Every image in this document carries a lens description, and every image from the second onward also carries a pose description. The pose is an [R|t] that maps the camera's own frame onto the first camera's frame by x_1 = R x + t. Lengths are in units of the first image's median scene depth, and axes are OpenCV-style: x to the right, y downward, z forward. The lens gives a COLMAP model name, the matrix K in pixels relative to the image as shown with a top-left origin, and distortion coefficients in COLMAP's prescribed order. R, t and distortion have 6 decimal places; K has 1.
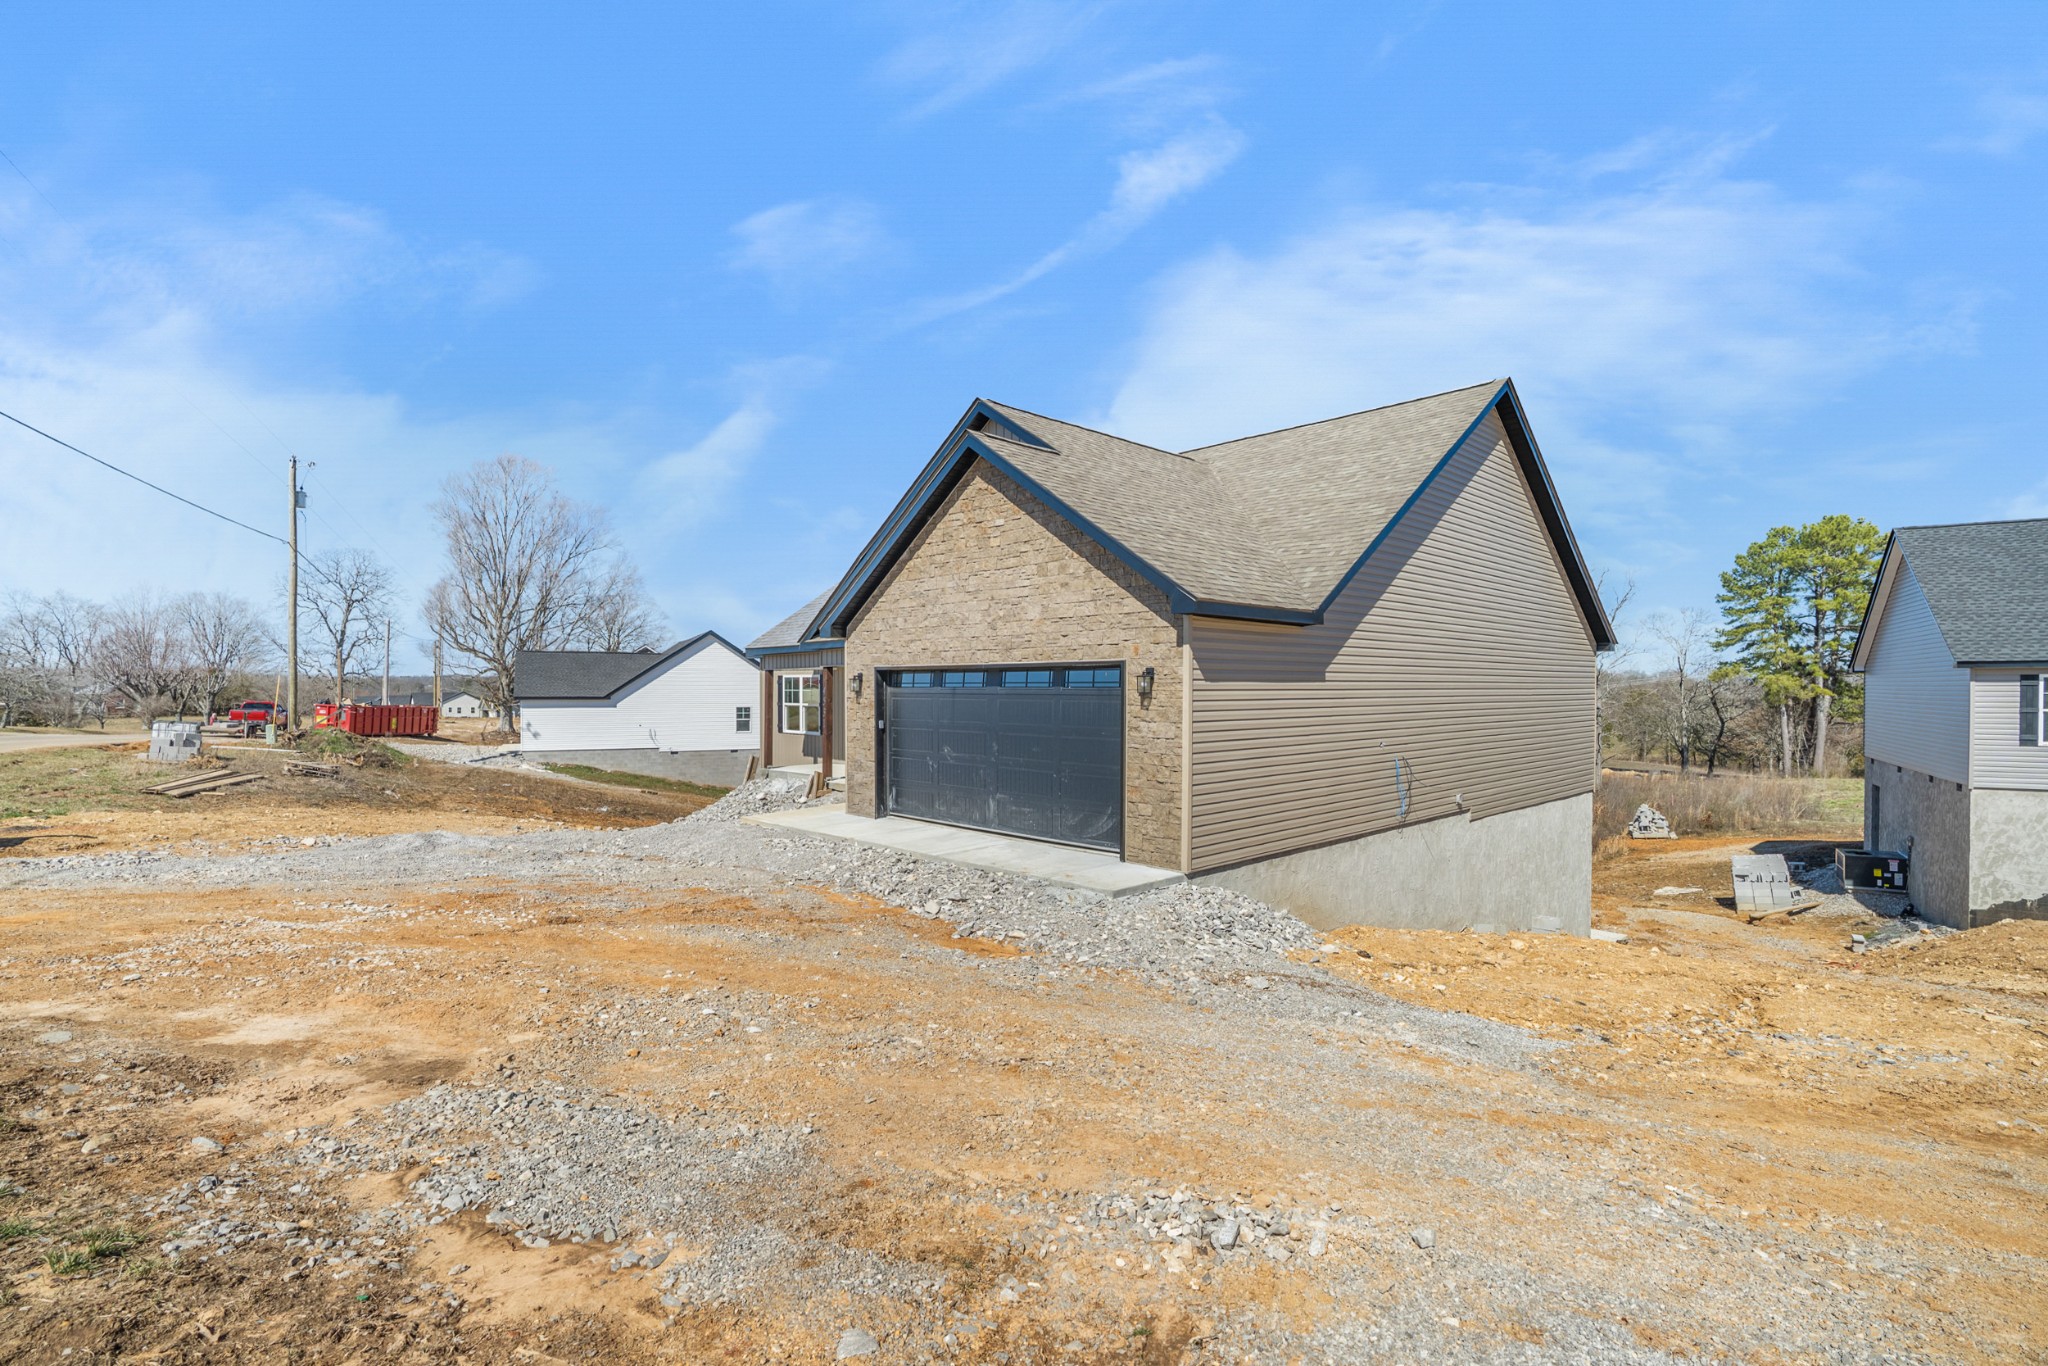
lens RADIAL K [[937.4, 0, 1025.3], [0, 937.4, 687.8], [0, 0, 1]] dist [-0.003186, -0.000210]
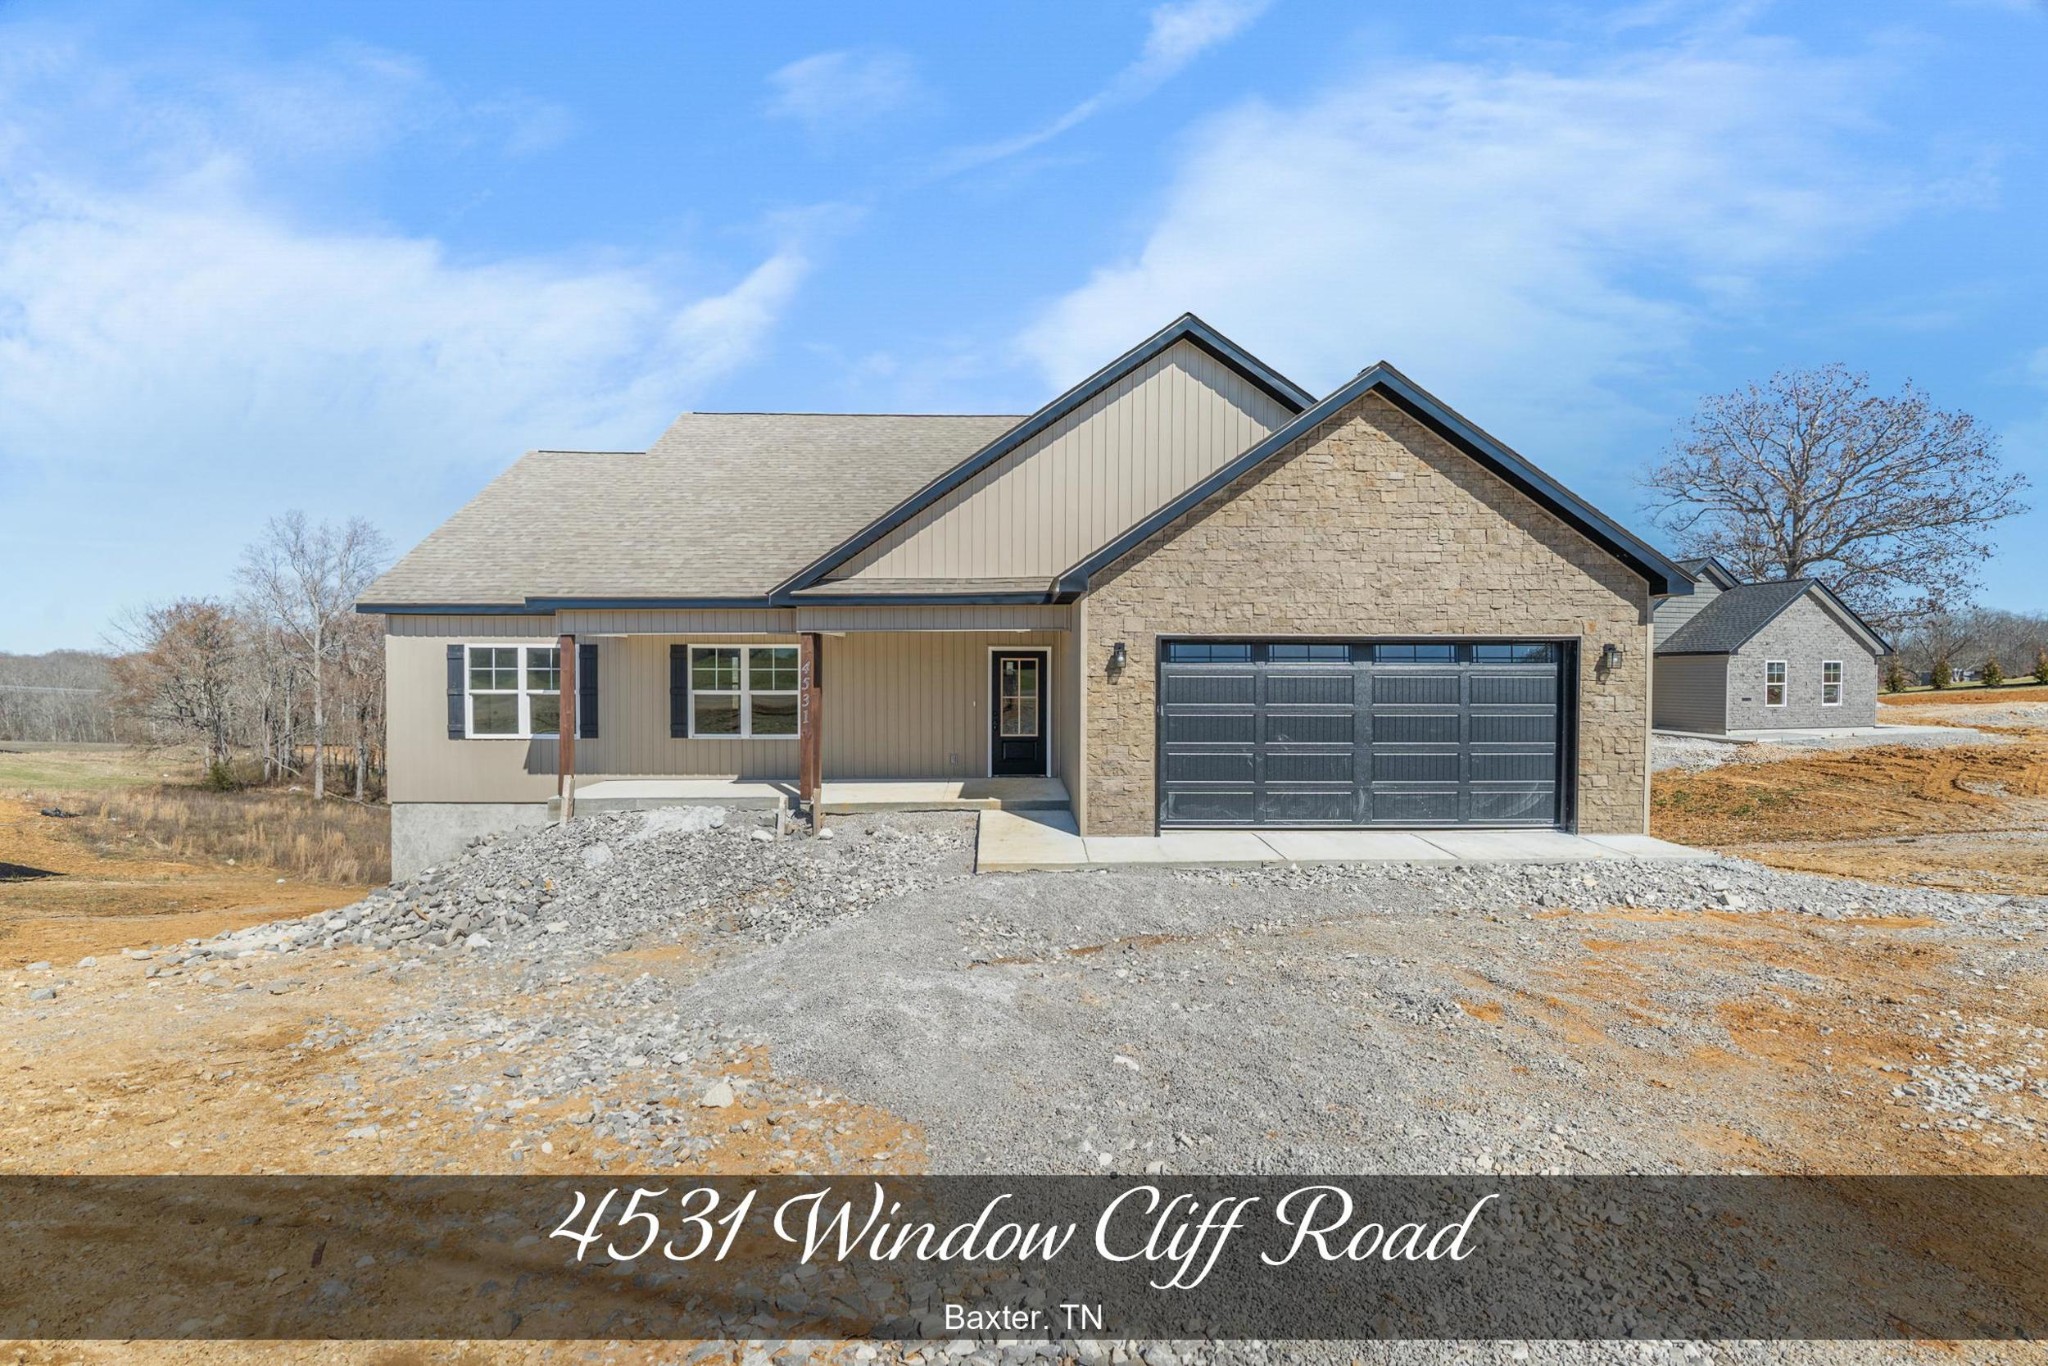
lens RADIAL K [[937.4, 0, 1023.3], [0, 937.4, 683.2], [0, 0, 1]] dist [-0.003186, -0.000210]
pose [[0.681209, -0.003619, 0.732080, -0.779668], [-0.002138, 0.999974, 0.006933, 0.011585], [-0.732086, -0.006288, 0.681183, 0.559404]]
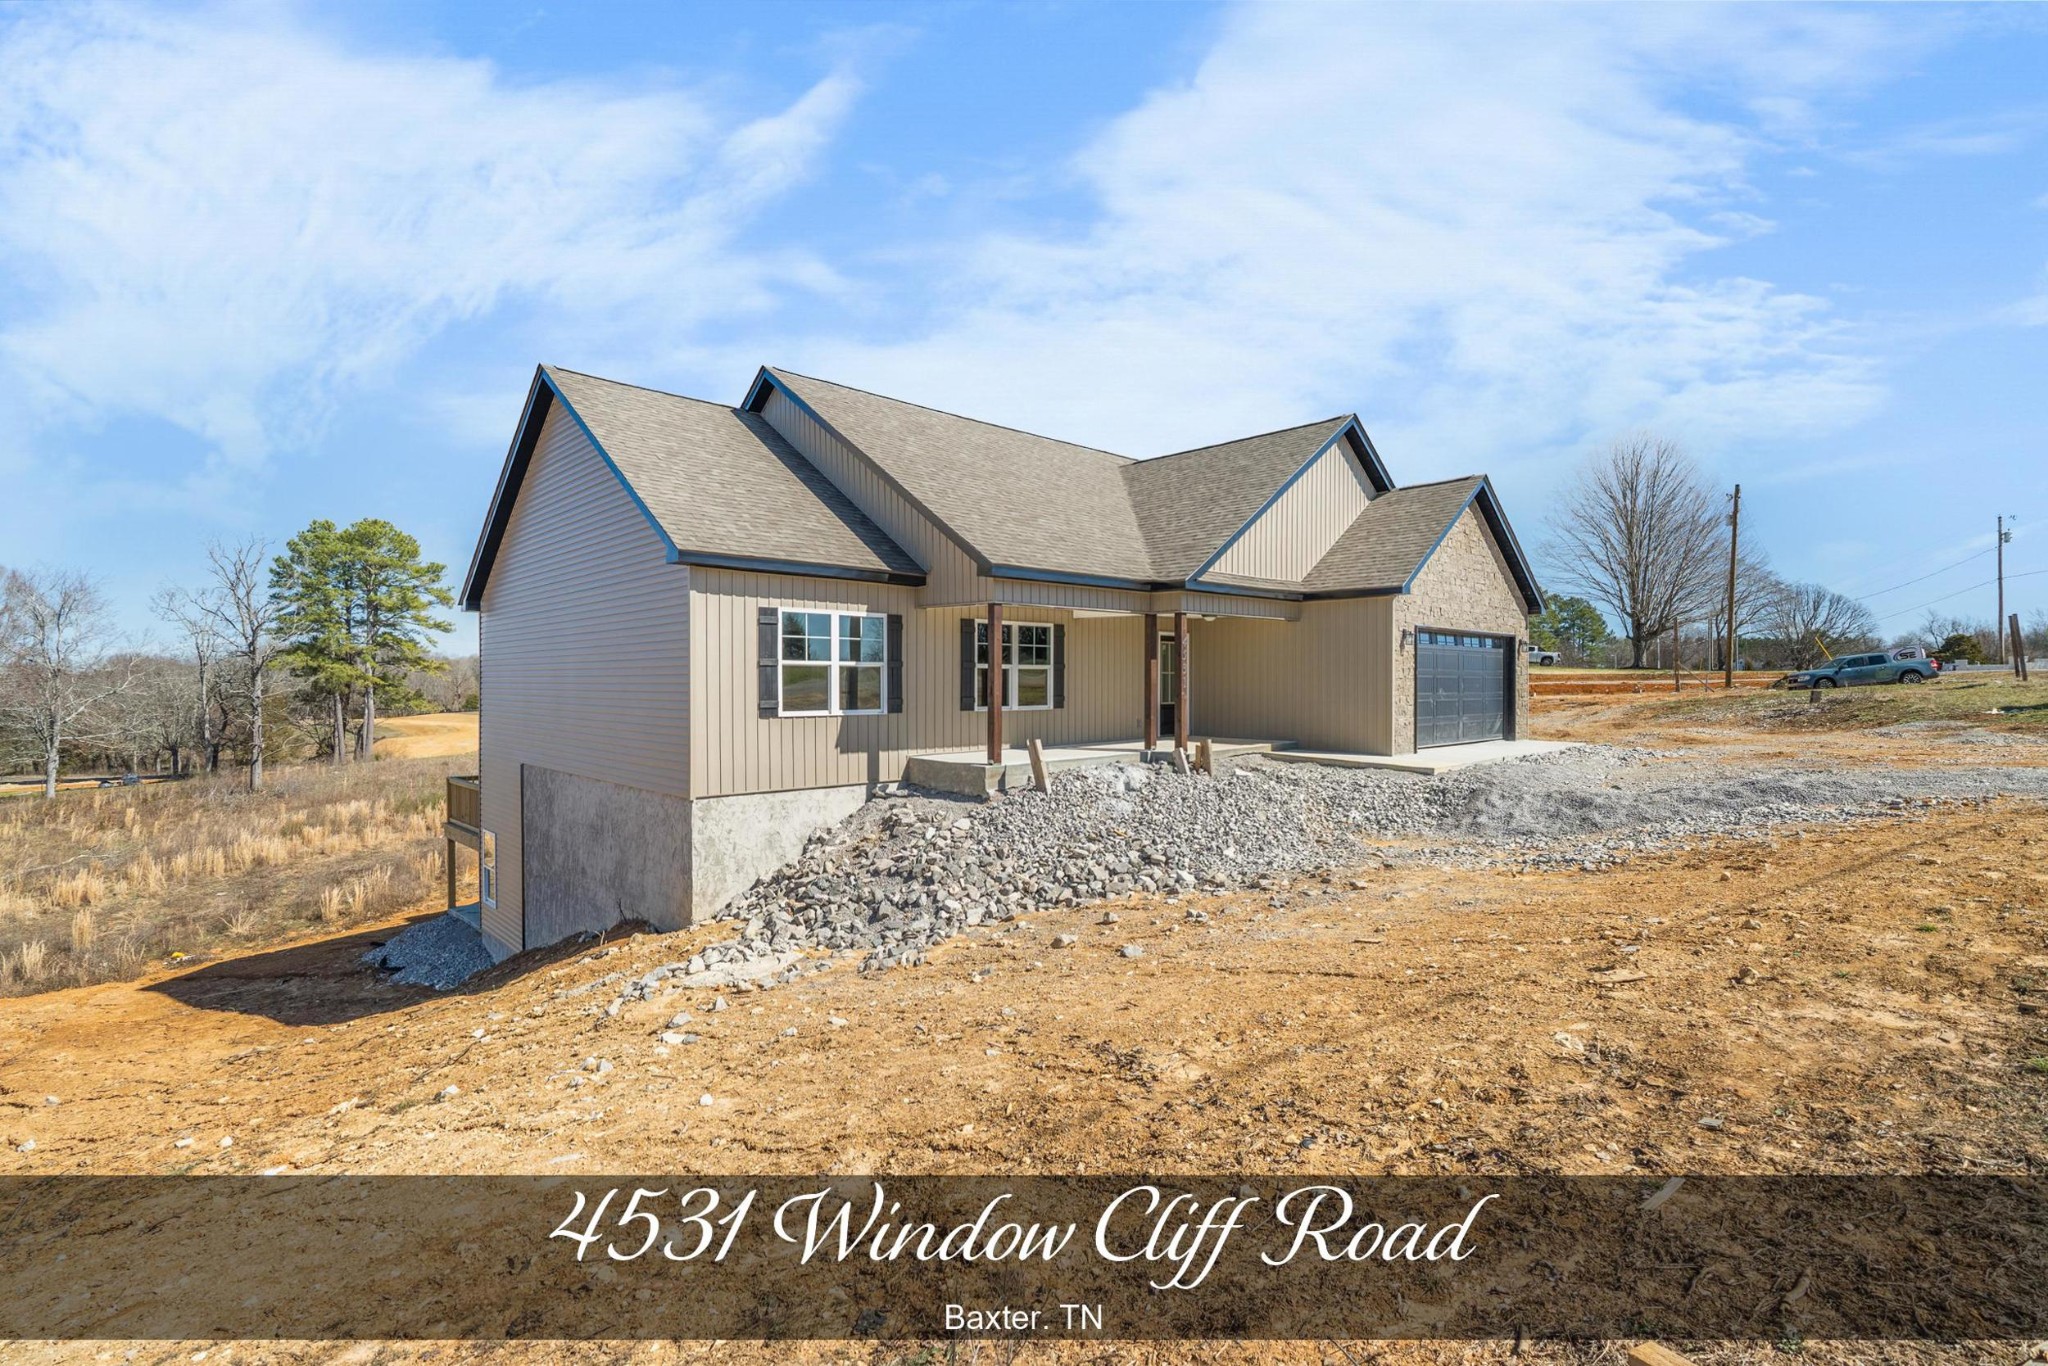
lens RADIAL K [[937.4, 0, 1028.1], [0, 937.4, 684.3], [0, 0, 1]] dist [-0.003186, -0.000210]
pose [[0.005406, -0.001423, 0.999984, -1.337299], [0.001156, 0.999998, 0.001416, 0.049226], [-0.999985, 0.001148, 0.005407, 1.471042]]
